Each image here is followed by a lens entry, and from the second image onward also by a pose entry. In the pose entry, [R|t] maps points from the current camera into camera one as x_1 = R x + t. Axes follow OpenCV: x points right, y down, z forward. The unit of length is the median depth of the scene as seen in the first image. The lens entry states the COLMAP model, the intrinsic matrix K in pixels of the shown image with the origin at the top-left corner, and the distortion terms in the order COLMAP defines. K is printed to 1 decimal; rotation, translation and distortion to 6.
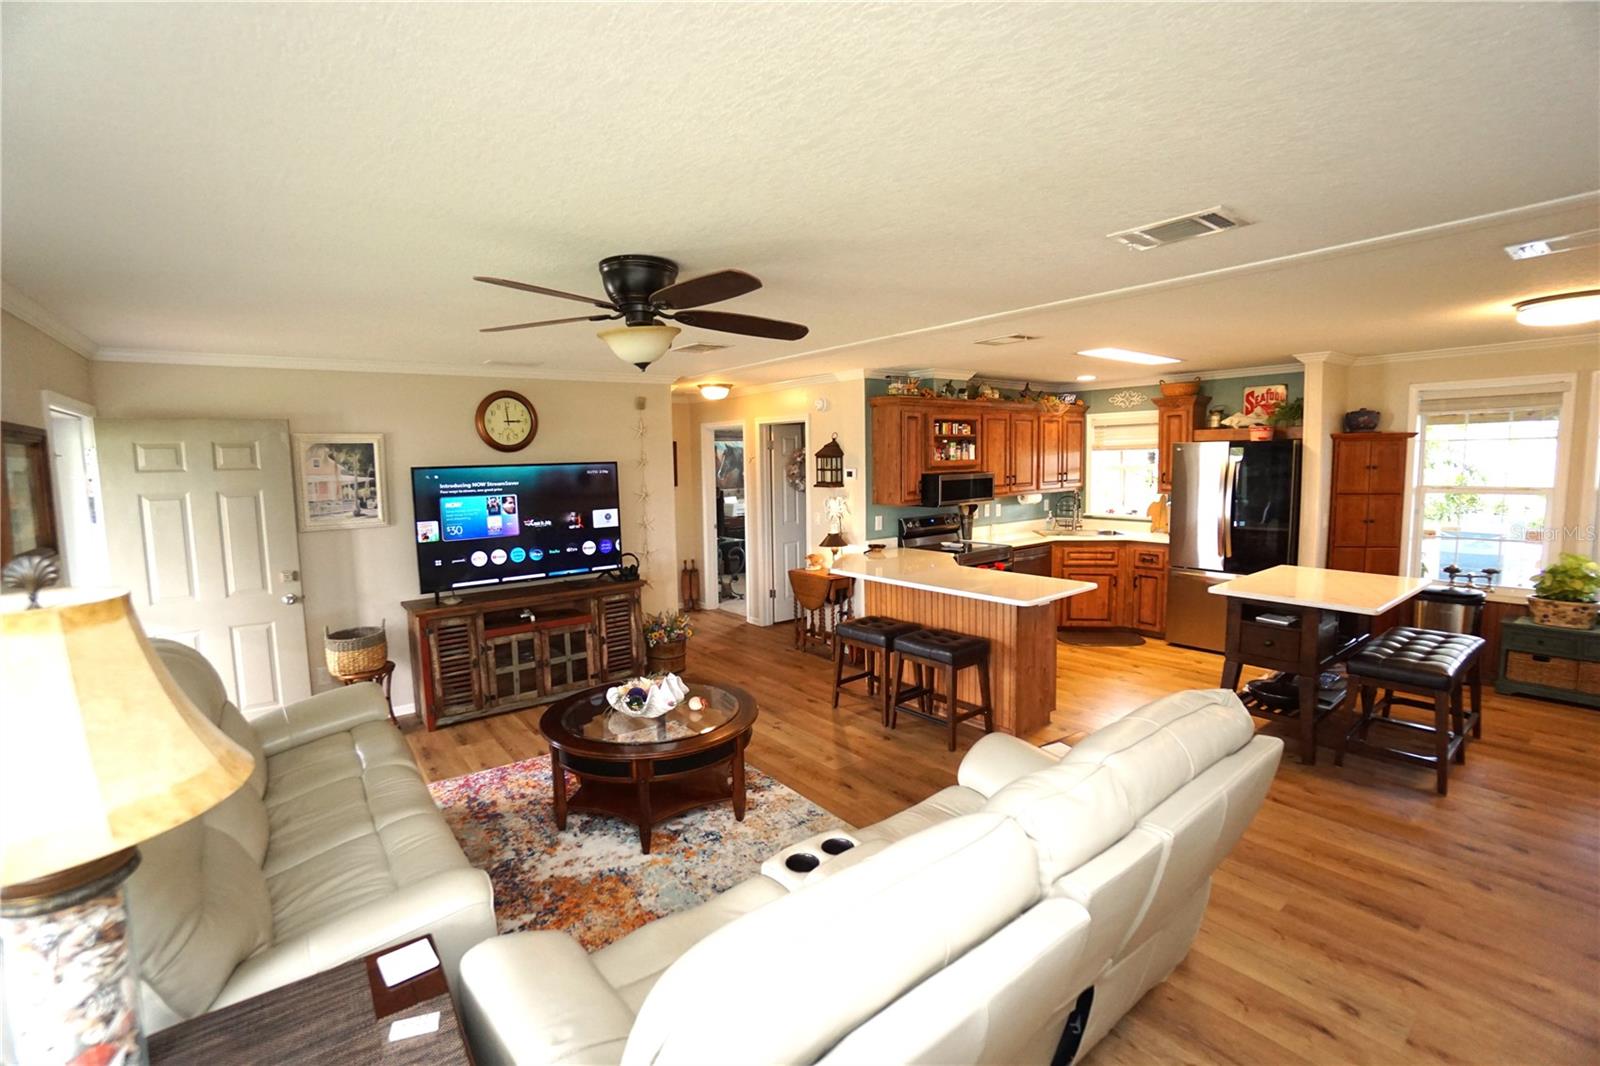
lens RADIAL K [[706.5, 0, 778.8], [0, 706.5, 521.1], [0, 0, 1]] dist [-0.061540, 0.022087]
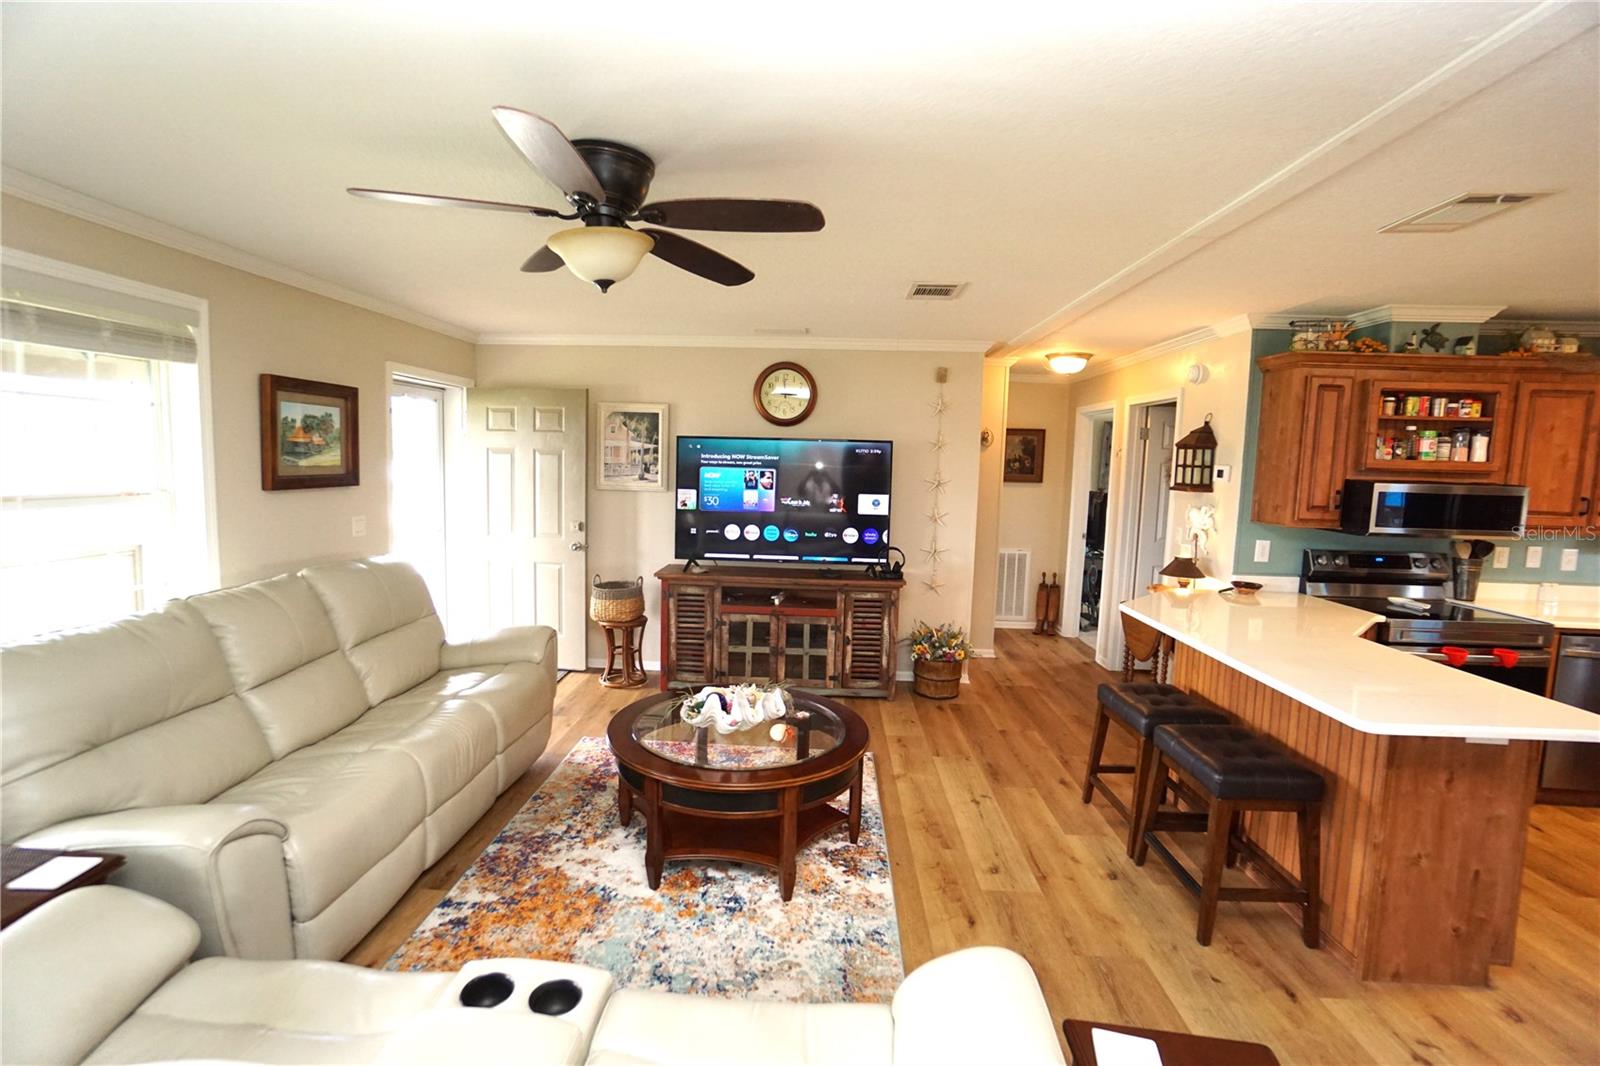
lens RADIAL K [[706.5, 0, 781.7], [0, 706.5, 524.5], [0, 0, 1]] dist [-0.061540, 0.022087]
pose [[0.761343, 0.101346, -0.640380, 0.225887], [-0.101066, 0.994185, 0.037181, -0.000576], [0.640424, 0.036413, 0.767158, 0.243782]]
